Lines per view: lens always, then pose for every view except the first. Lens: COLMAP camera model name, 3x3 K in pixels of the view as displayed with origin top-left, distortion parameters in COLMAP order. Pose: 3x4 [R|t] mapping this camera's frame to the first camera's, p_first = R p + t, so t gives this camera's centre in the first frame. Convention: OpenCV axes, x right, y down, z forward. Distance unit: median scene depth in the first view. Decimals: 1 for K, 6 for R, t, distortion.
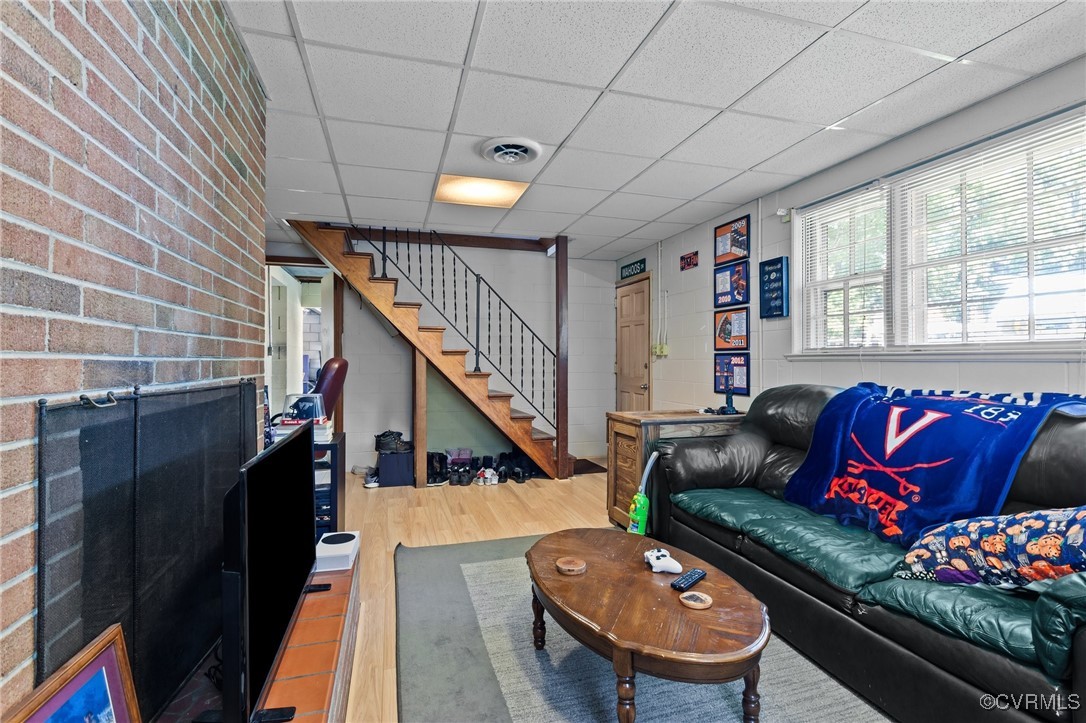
lens RADIAL K [[513.3, 0, 557.3], [0, 513.3, 358.0], [0, 0, 1]] dist [-0.002751, 0.002190]
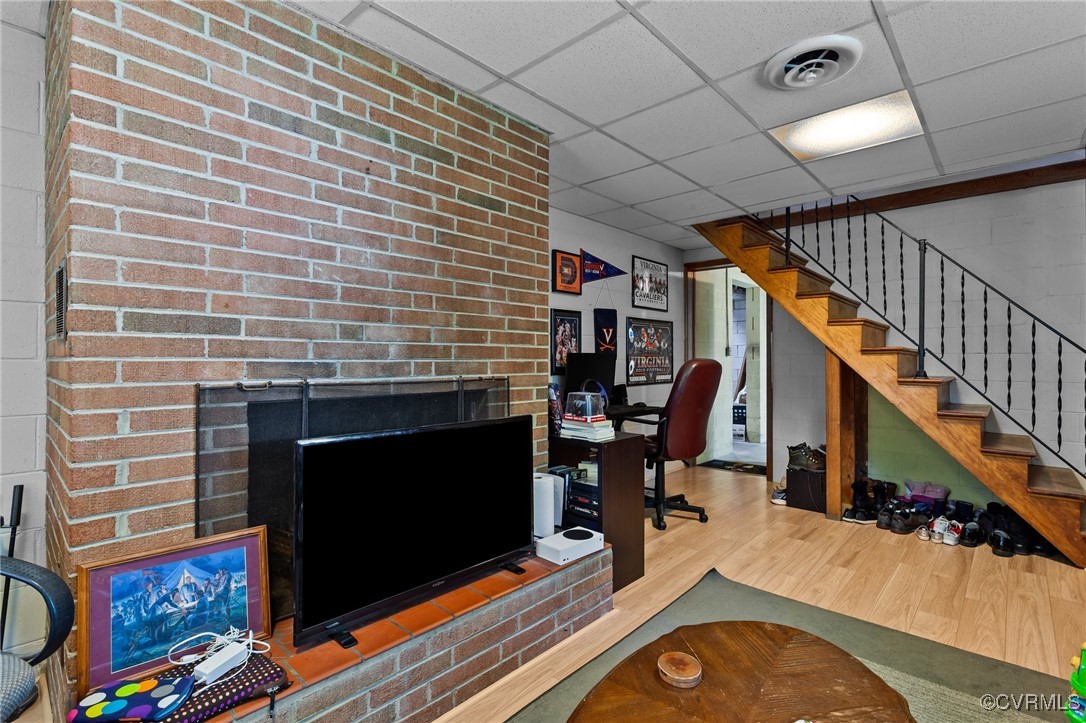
lens RADIAL K [[513.3, 0, 546.7], [0, 513.3, 357.9], [0, 0, 1]] dist [-0.002751, 0.002190]
pose [[0.496244, -0.002502, -0.868180, 0.209051], [0.002047, 0.999996, -0.001712, -0.000603], [0.868181, -0.000927, 0.496247, 0.206564]]
